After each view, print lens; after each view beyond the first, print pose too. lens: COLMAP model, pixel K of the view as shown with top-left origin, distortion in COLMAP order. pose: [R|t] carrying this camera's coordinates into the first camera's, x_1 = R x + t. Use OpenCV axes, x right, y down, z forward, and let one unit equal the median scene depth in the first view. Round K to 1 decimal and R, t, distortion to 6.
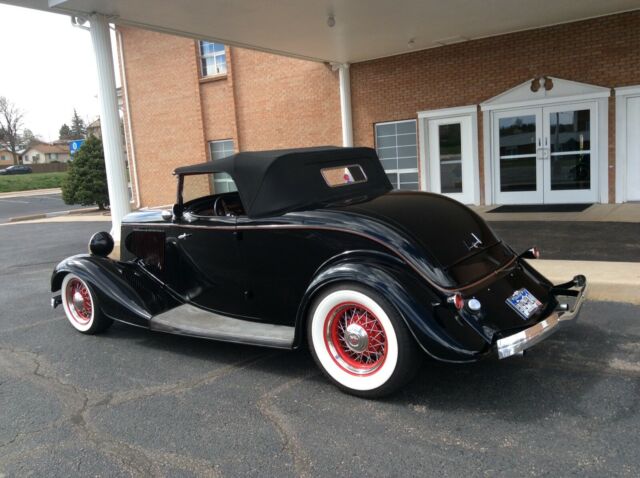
lens RADIAL K [[576.0, 0, 320.0], [0, 576.0, 239.0], [0, 0, 1]] dist [0.084986, -0.162961]
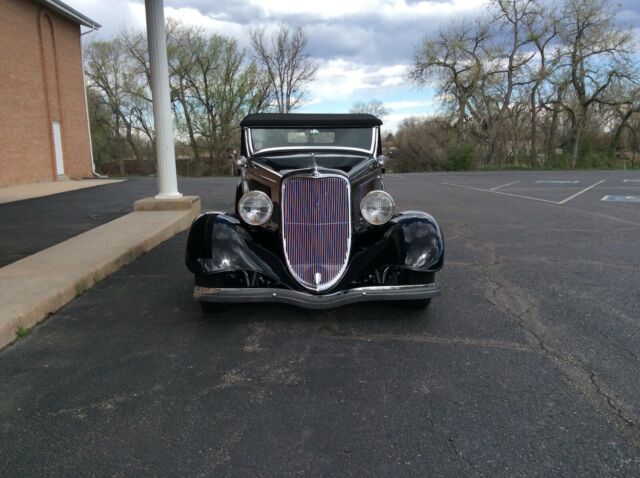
lens RADIAL K [[591.1, 0, 320.0], [0, 591.1, 239.0], [0, 0, 1]] dist [0.067401, -0.151317]
pose [[-0.601787, -0.042880, 0.797505, -0.366165], [0.163692, 0.970737, 0.175714, -0.037548], [-0.781702, 0.236288, -0.577157, 0.588753]]
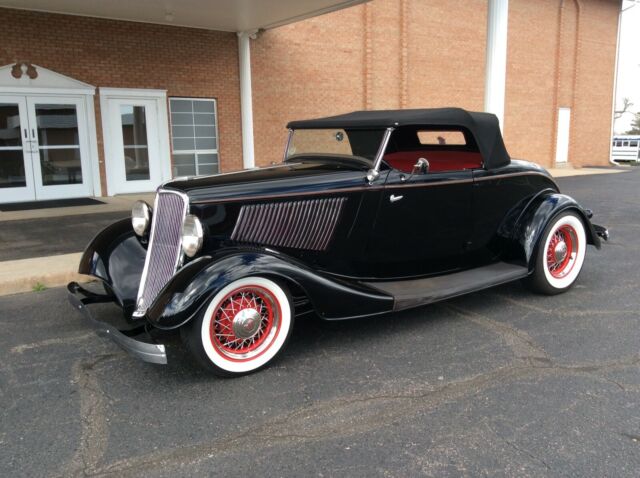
lens RADIAL K [[577.9, 0, 322.3], [0, 577.9, 239.5], [0, 0, 1]] dist [0.108852, -0.207399]
pose [[0.309731, -0.097445, 0.945818, -0.355555], [0.117730, 0.991010, 0.063548, -0.003997], [-0.943507, 0.091669, 0.318419, 0.265891]]
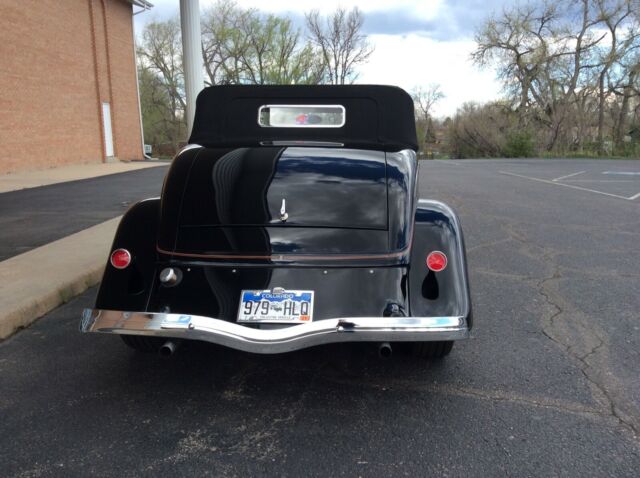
lens RADIAL K [[591.1, 0, 320.0], [0, 591.1, 239.0], [0, 0, 1]] dist [0.067401, -0.151317]
pose [[-0.526571, -0.081065, 0.846258, -0.330562], [0.153113, 0.970122, 0.188202, -0.036591], [-0.836230, 0.228674, -0.498426, 0.540958]]
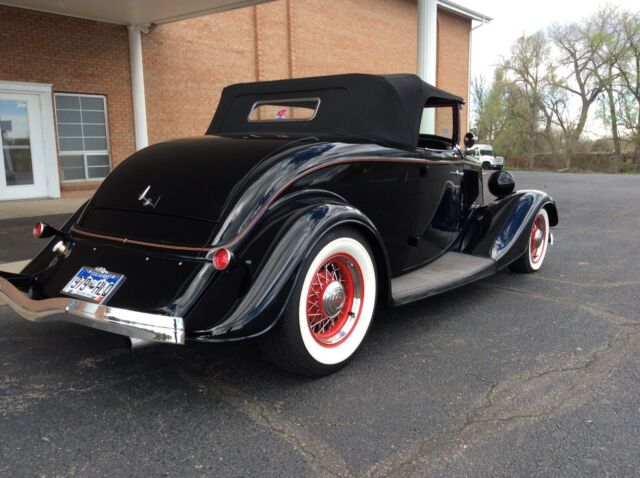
lens RADIAL K [[580.2, 0, 319.4], [0, 580.2, 235.5], [0, 0, 1]] dist [0.068474, -0.138593]
pose [[0.056536, -0.080996, 0.995110, -0.356029], [0.140056, 0.987492, 0.072419, -0.003502], [-0.988528, 0.135277, 0.067172, 0.377672]]
